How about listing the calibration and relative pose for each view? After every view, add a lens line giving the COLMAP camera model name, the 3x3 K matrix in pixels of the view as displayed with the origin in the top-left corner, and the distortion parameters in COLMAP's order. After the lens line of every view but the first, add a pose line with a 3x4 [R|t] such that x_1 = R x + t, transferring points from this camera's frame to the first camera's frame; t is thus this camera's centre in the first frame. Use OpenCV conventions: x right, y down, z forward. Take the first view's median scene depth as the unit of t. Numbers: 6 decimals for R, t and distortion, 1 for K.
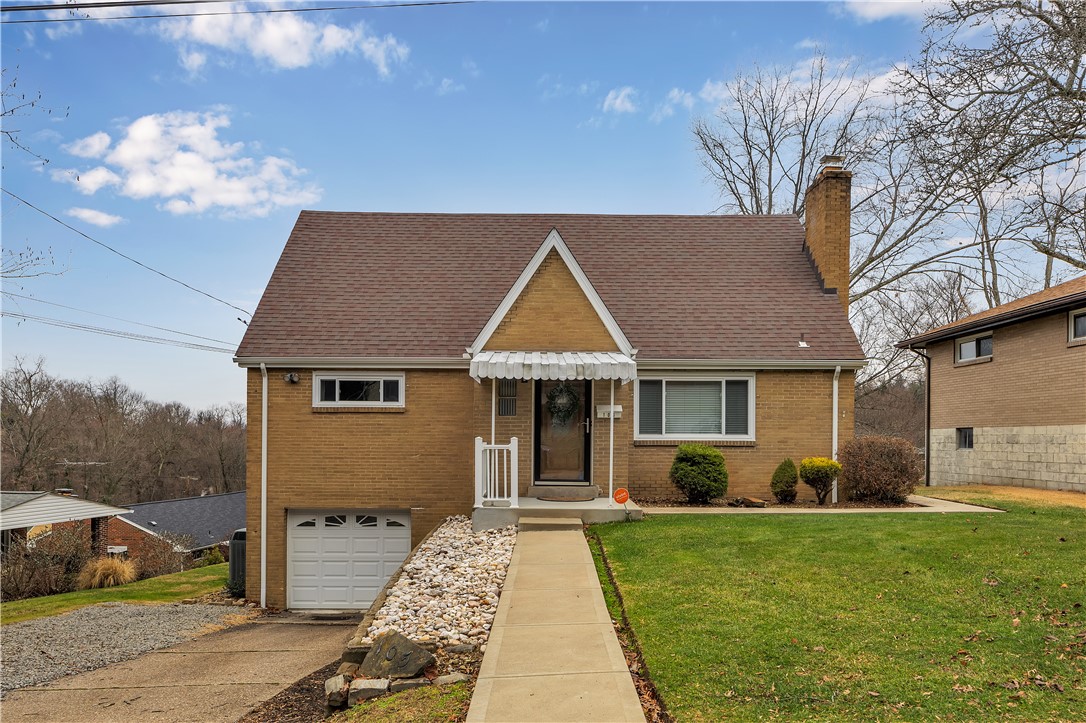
lens RADIAL K [[756.6, 0, 541.2], [0, 756.6, 364.2], [0, 0, 1]] dist [0.004426, 0.001764]
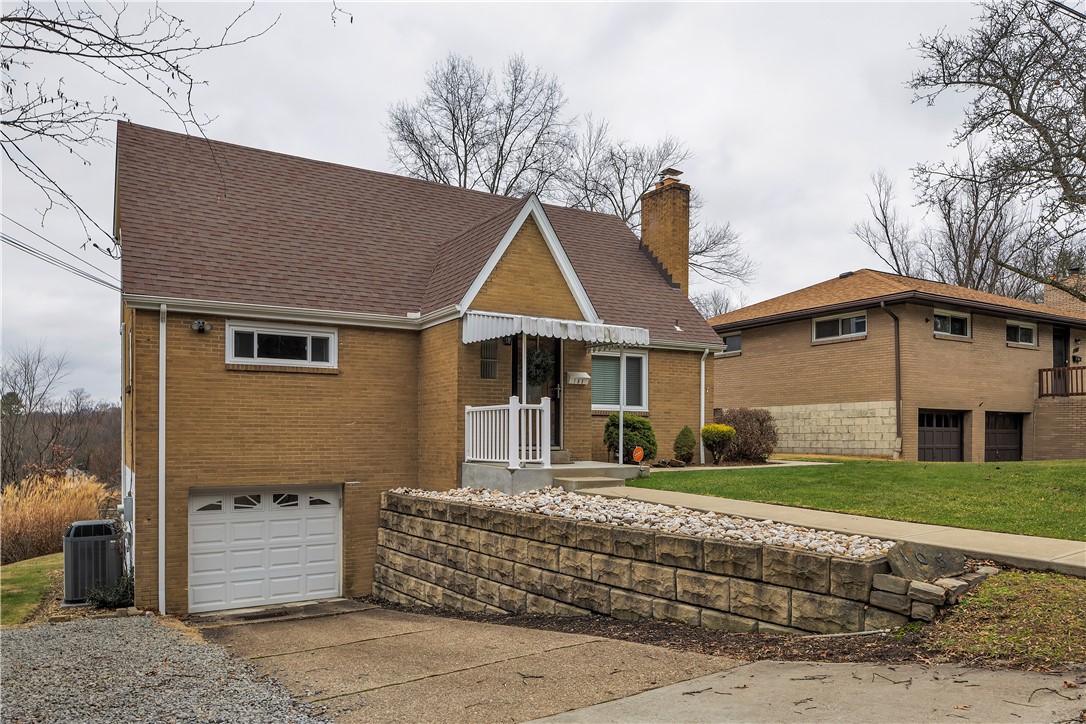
lens RADIAL K [[756.6, 0, 543.3], [0, 756.6, 360.9], [0, 0, 1]] dist [0.004426, 0.001764]
pose [[0.856630, 0.046579, 0.513824, -0.427790], [-0.045148, 0.998863, -0.015279, 0.050692], [-0.513951, -0.010109, 0.857760, 0.122916]]
